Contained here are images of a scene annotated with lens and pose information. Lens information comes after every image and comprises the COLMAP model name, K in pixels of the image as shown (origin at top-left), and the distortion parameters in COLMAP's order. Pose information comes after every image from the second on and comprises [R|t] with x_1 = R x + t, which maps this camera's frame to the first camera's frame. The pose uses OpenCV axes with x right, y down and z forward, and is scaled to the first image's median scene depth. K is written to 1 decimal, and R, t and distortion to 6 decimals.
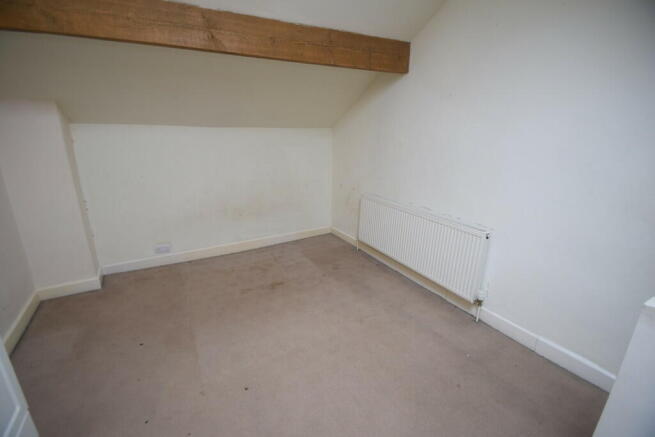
lens RADIAL K [[286.2, 0, 320.5], [0, 286.2, 217.4], [0, 0, 1]] dist [-0.000197, 0.000056]
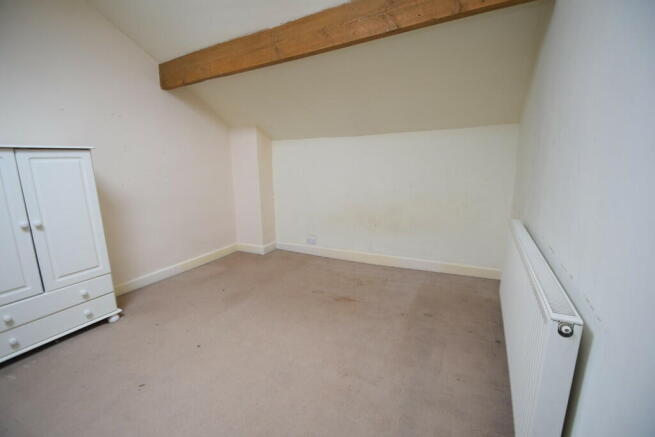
lens RADIAL K [[291.1, 0, 327.5], [0, 291.1, 218.5], [0, 0, 1]] dist [0.000126, -0.000003]
pose [[0.556320, 0.135381, -0.819866, 0.492566], [-0.219225, 0.975596, 0.012341, -0.009144], [0.801528, 0.172870, 0.572423, 0.366868]]
